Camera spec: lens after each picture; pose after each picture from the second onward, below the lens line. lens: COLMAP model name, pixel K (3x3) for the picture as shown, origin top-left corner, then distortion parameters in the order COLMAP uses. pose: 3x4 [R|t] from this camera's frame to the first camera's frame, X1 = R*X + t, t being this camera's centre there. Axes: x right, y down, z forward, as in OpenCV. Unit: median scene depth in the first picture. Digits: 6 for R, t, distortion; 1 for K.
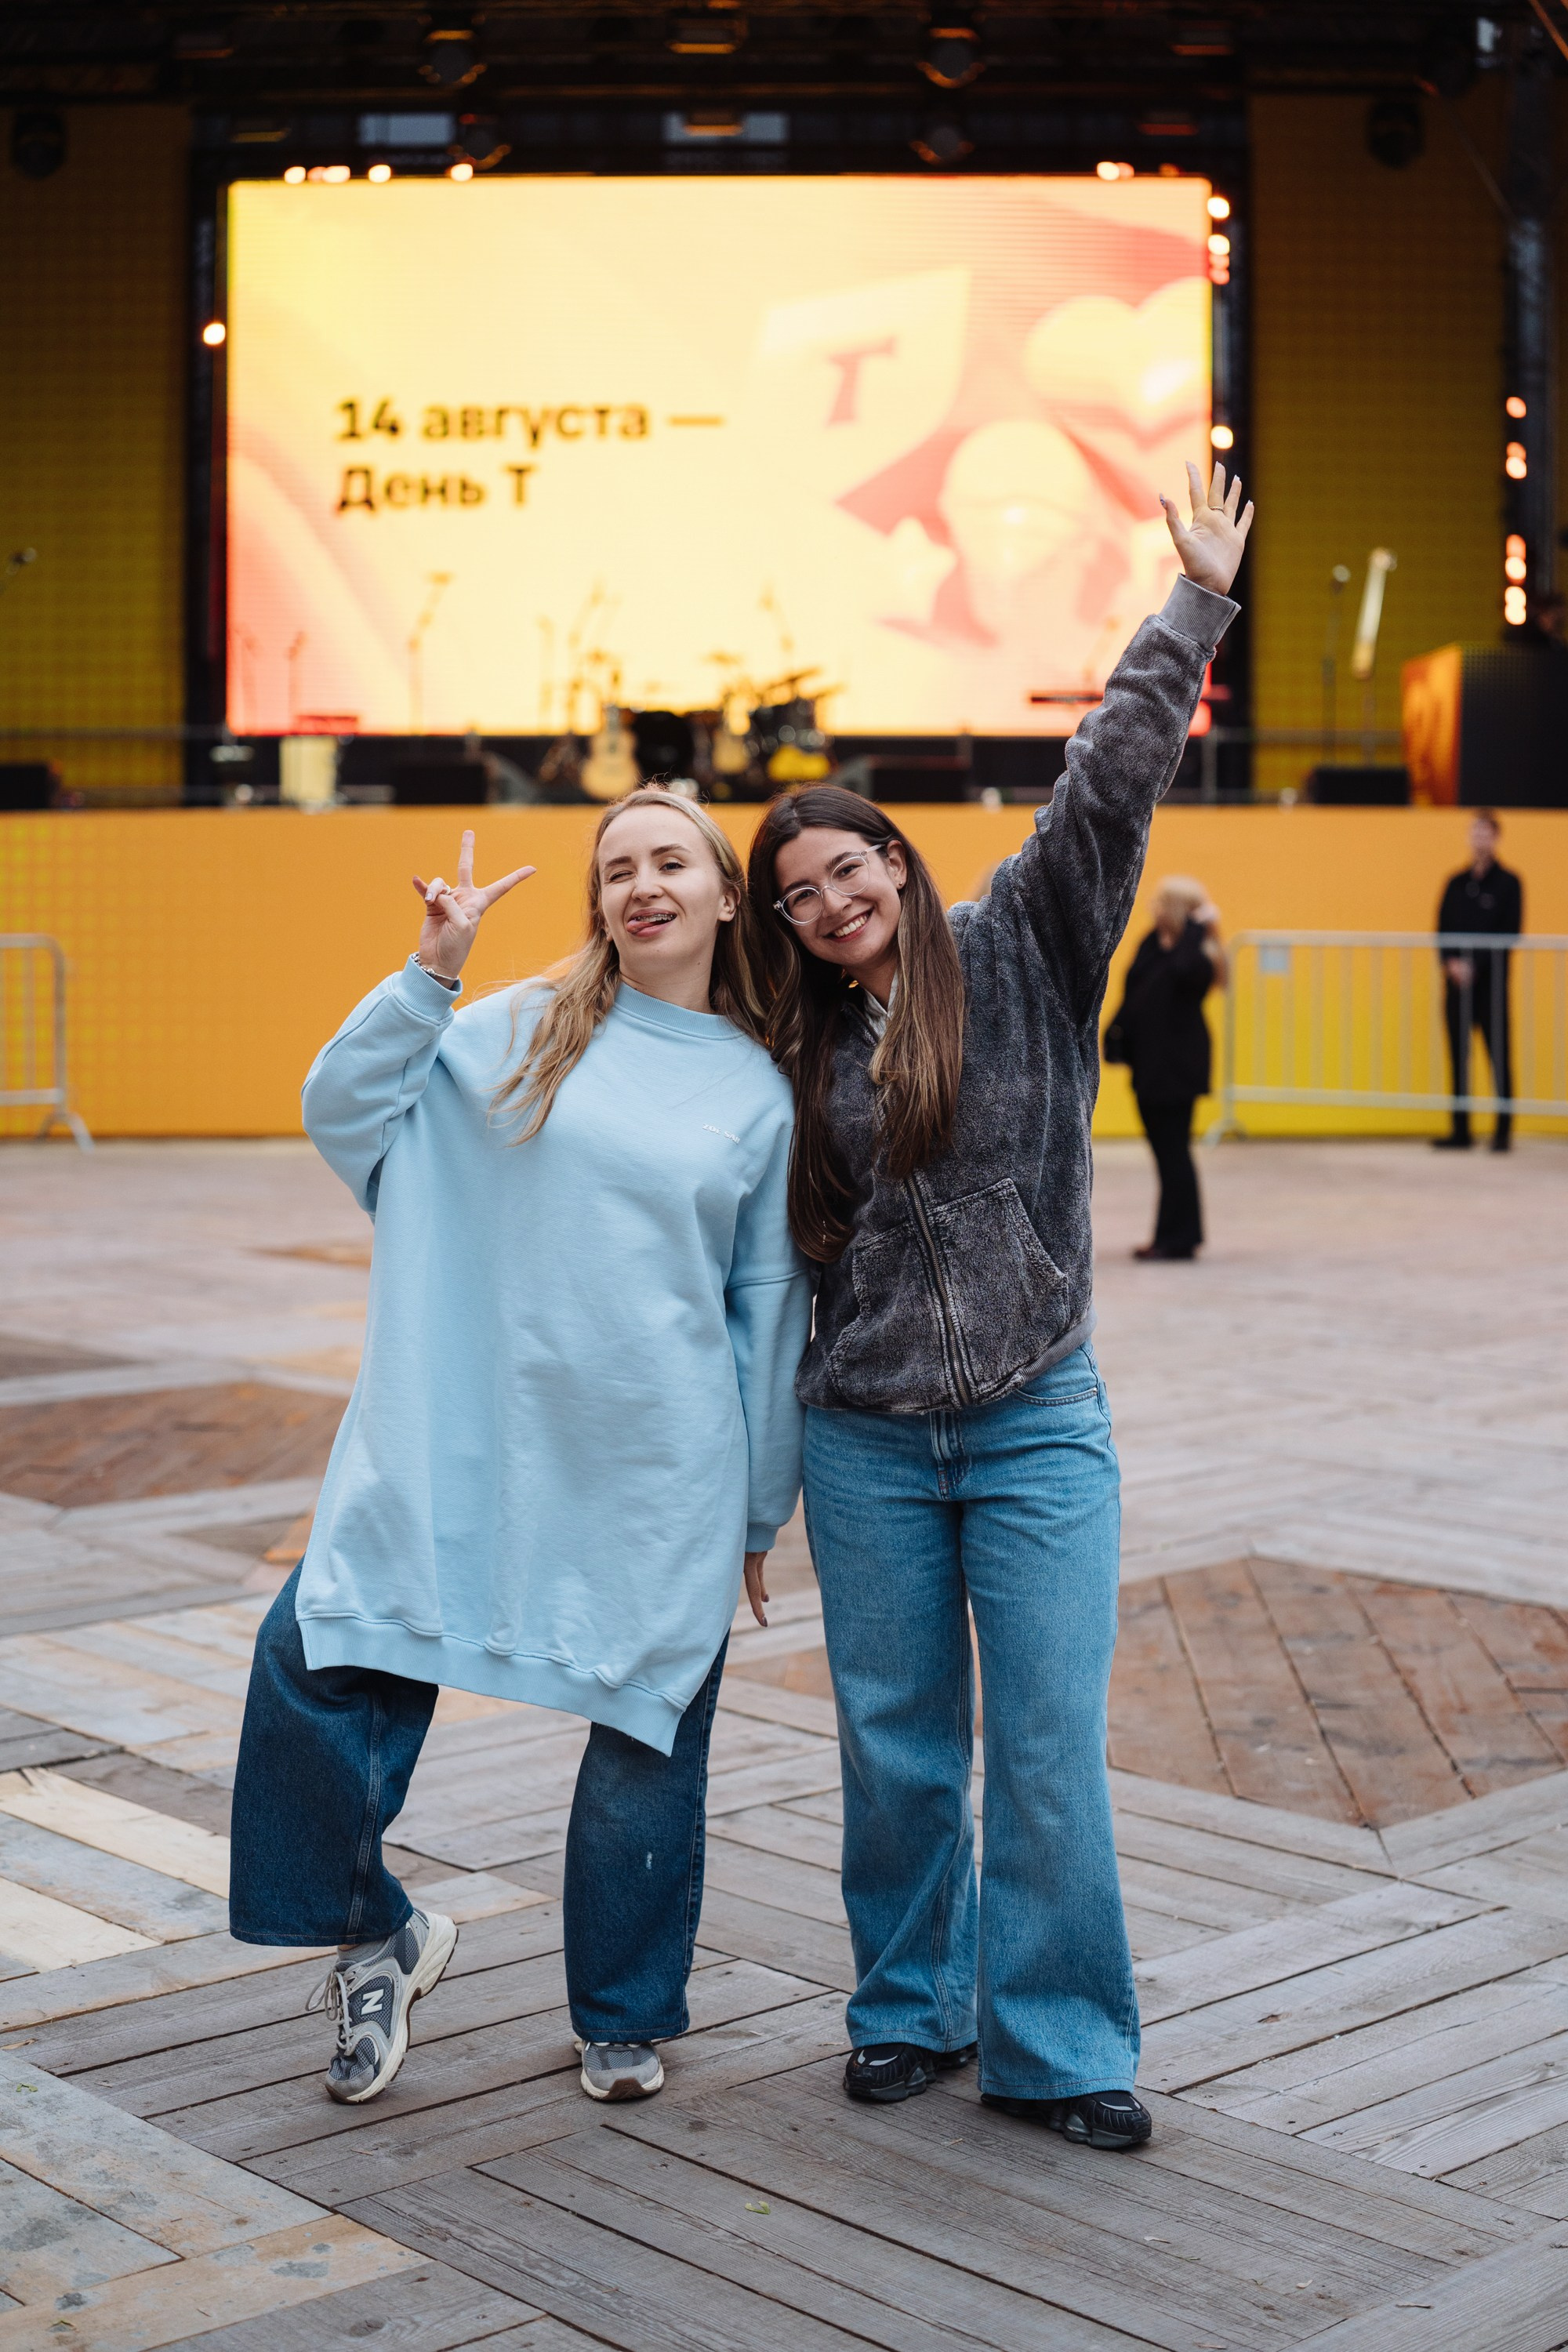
lens RADIAL K [[3463.0, 0, 792.6], [0, 3463.0, 1174.7], [0, 0, 1]] dist [-0.181538, 0.051609]
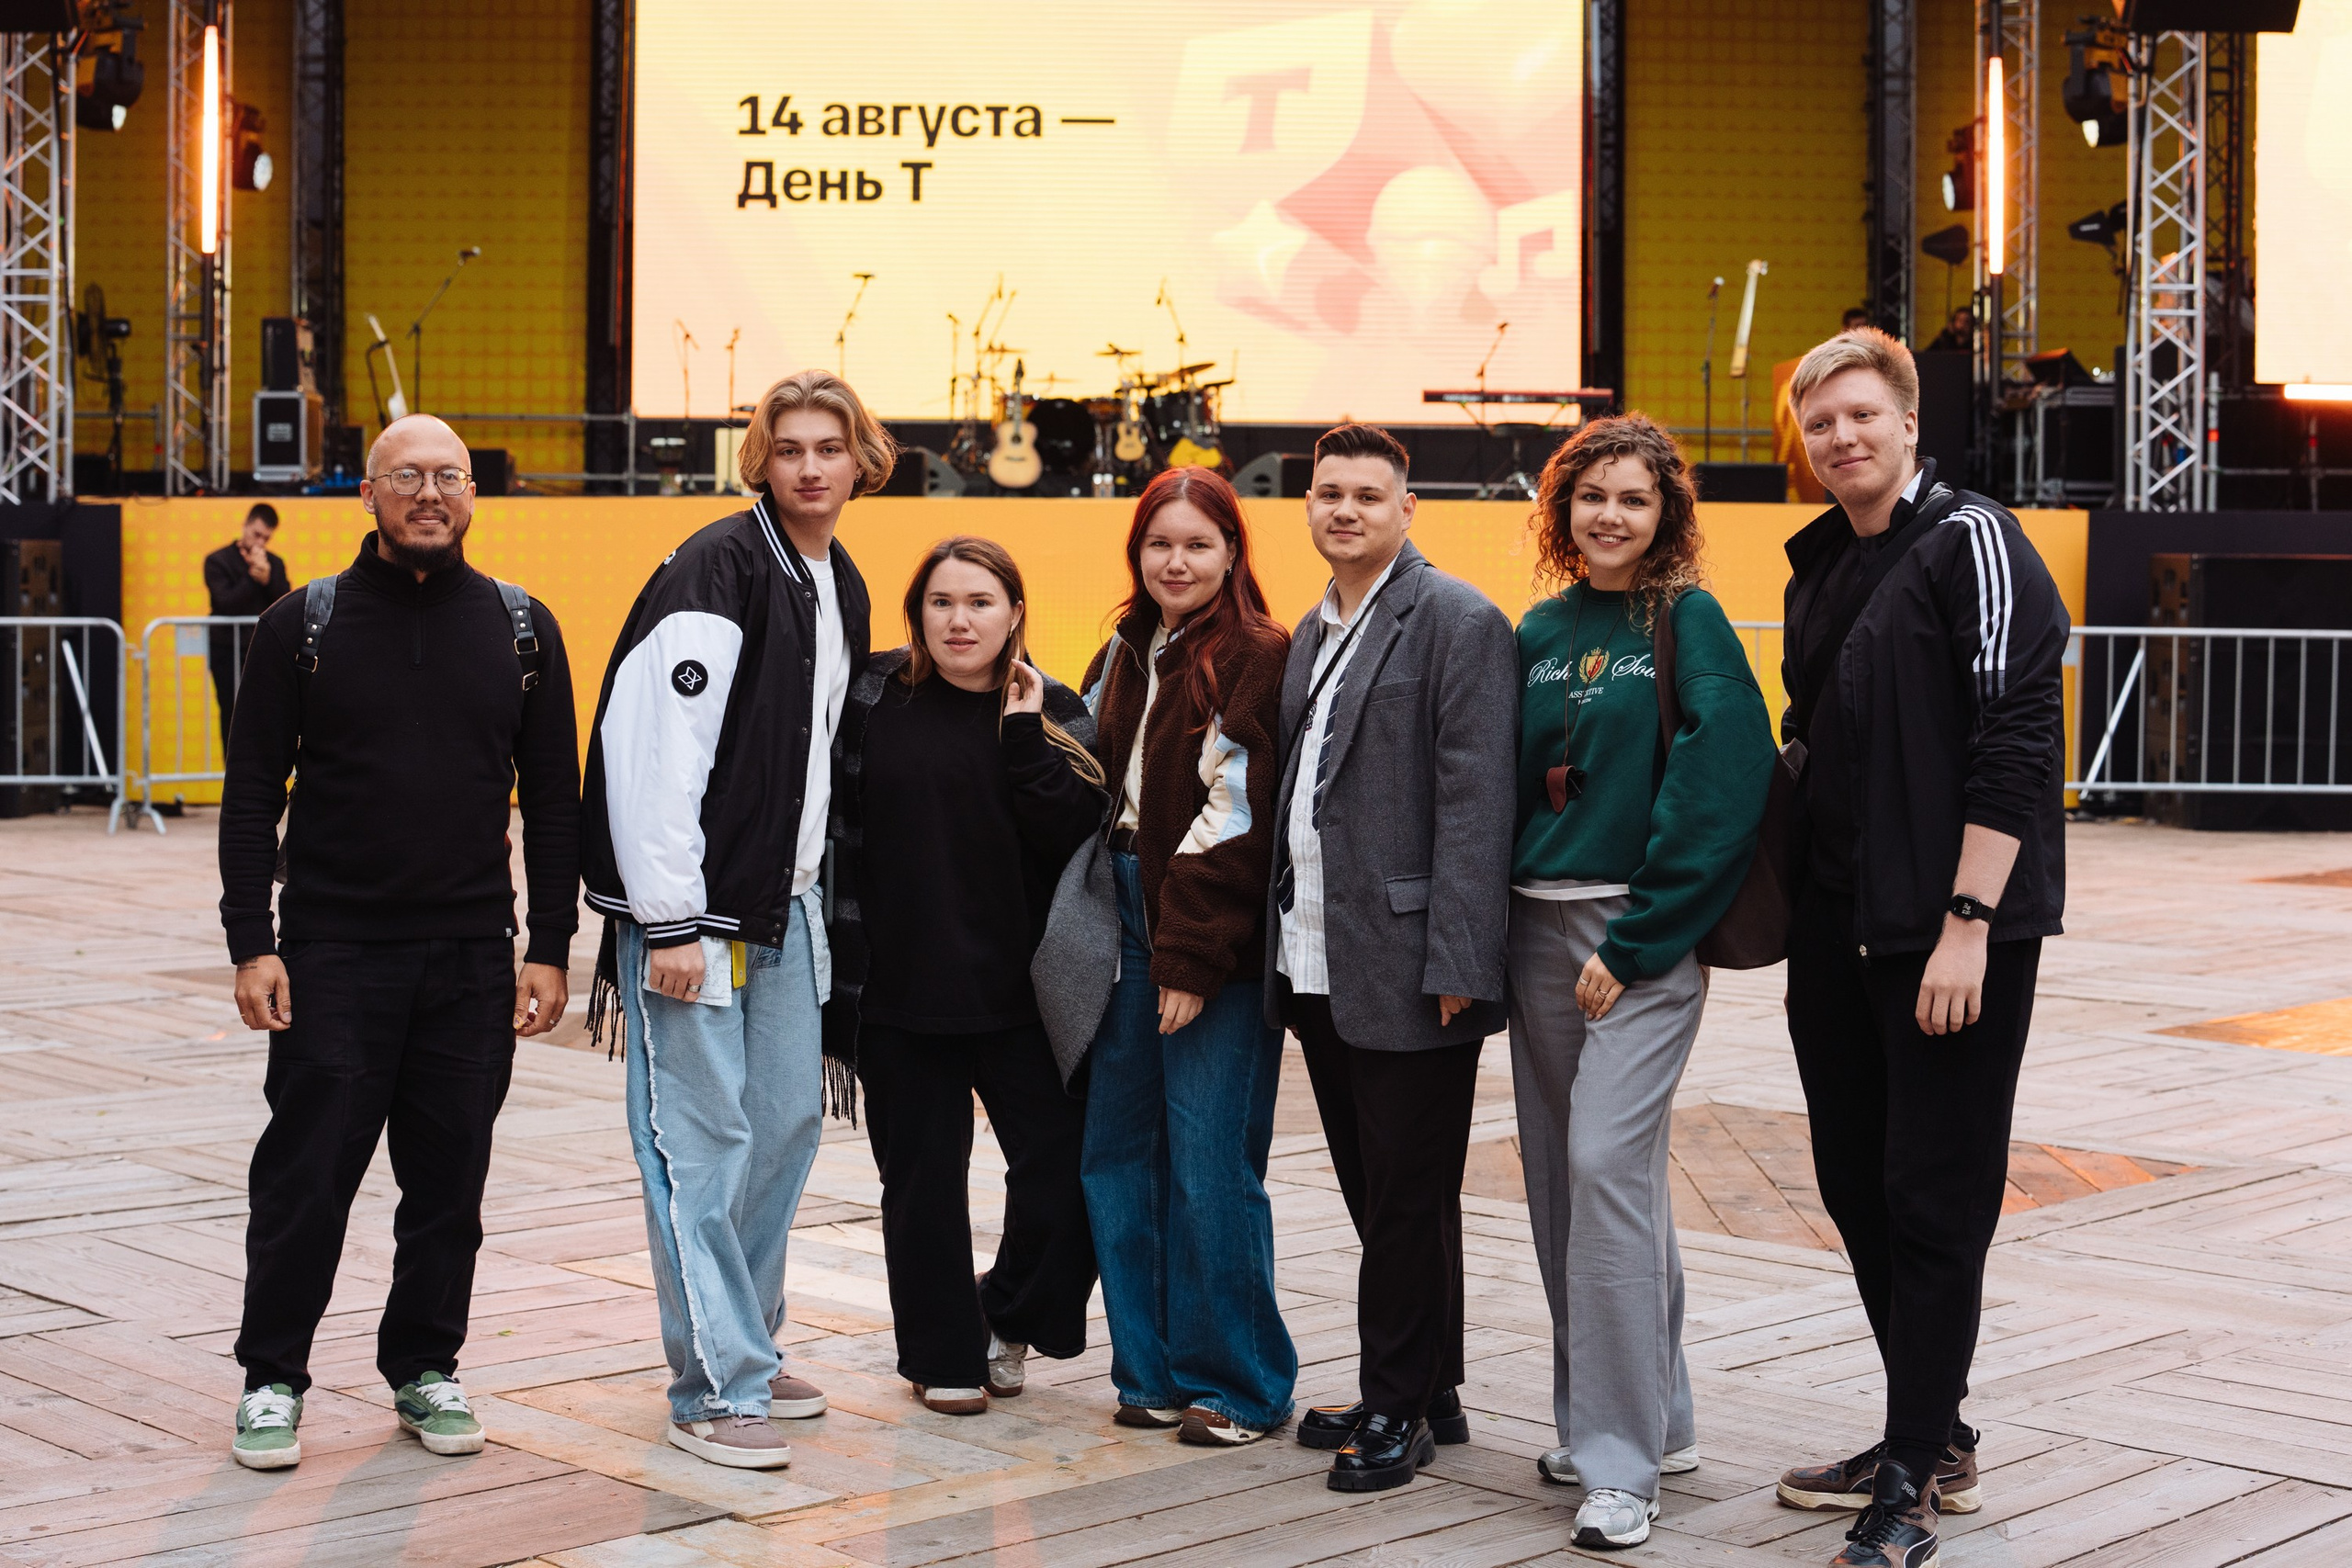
lens RADIAL K [[3741.1, 0, 1242.3], [0, 3741.1, 732.9], [0, 0, 1]] dist [-0.165433, 0.040322]
pose [[0.998982, 0.004953, 0.044832, -0.045892], [-0.003125, 0.999164, -0.040750, 0.014348], [-0.044996, 0.040569, 0.998163, -0.164677]]
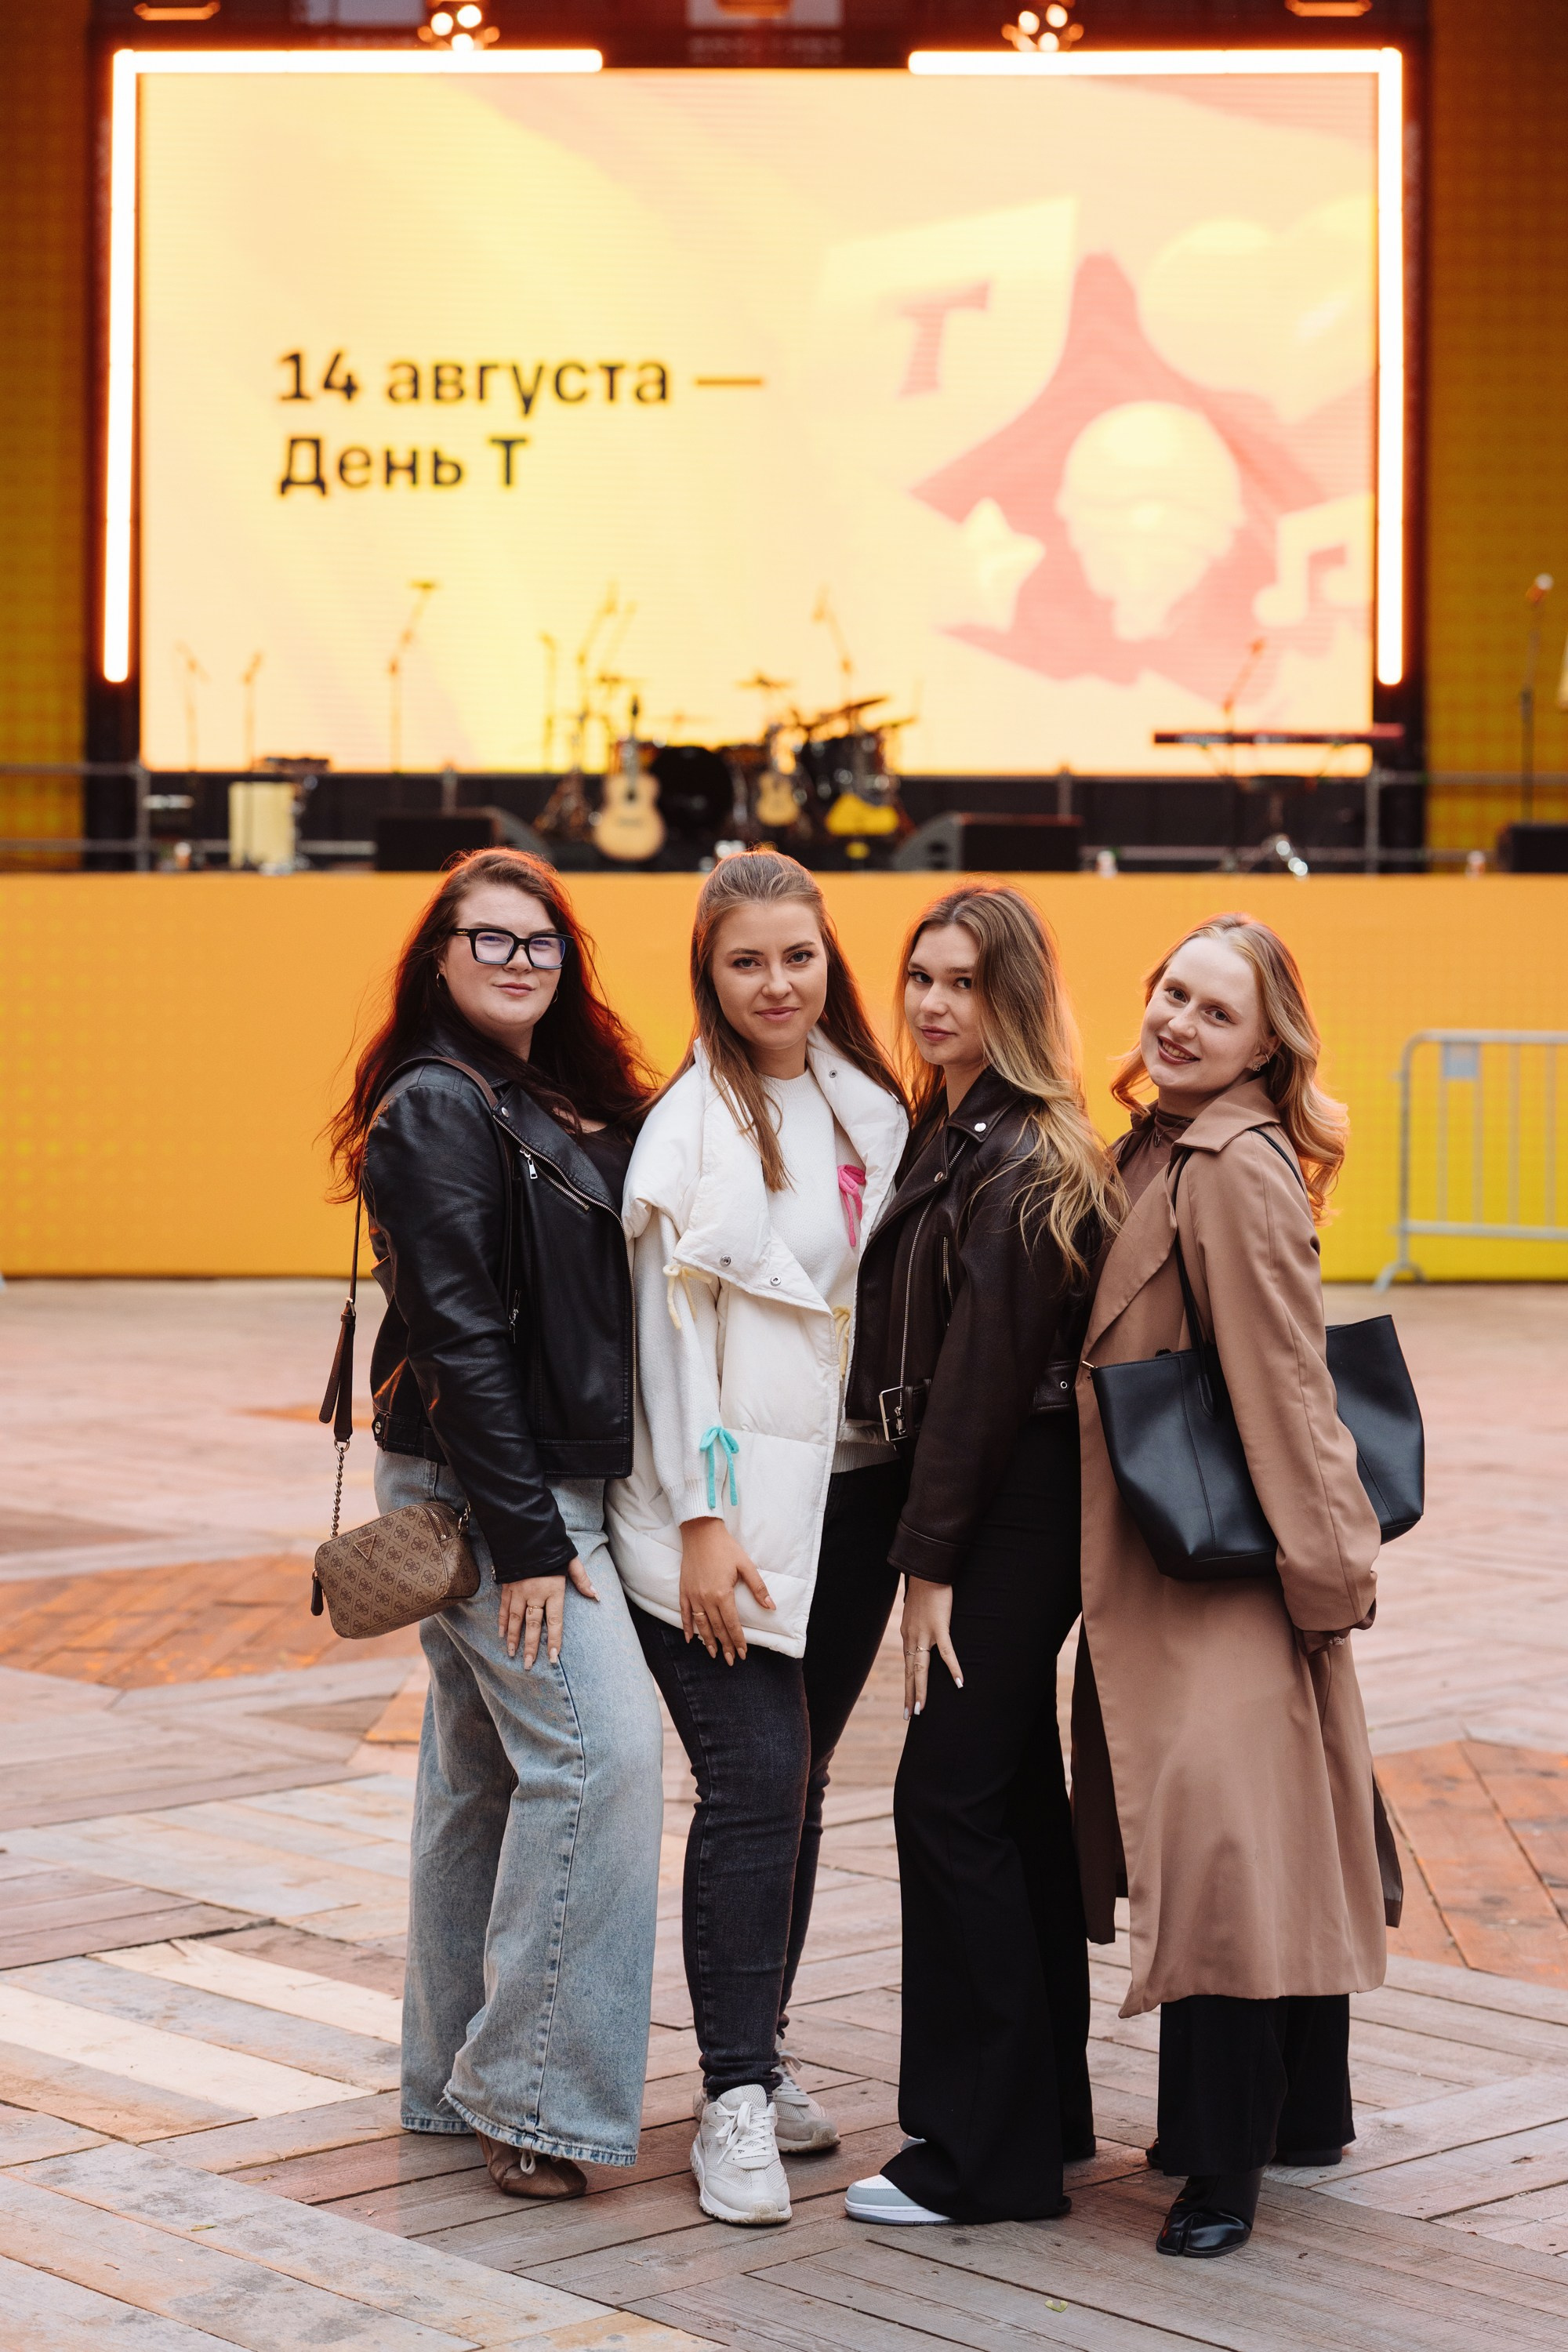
lens RADIAL K [[4607.5, 0, 768.7], [0, 4607.5, 1166.5], [0, 0, 1]] dist [0.027630, -0.062799]
pose [[0.999984, 0.003362, -0.004562, -0.019961], [-0.003527, 0.999317, -0.036796, 0.002956], [0.004435, 0.036811, 0.999312, -0.093922]]
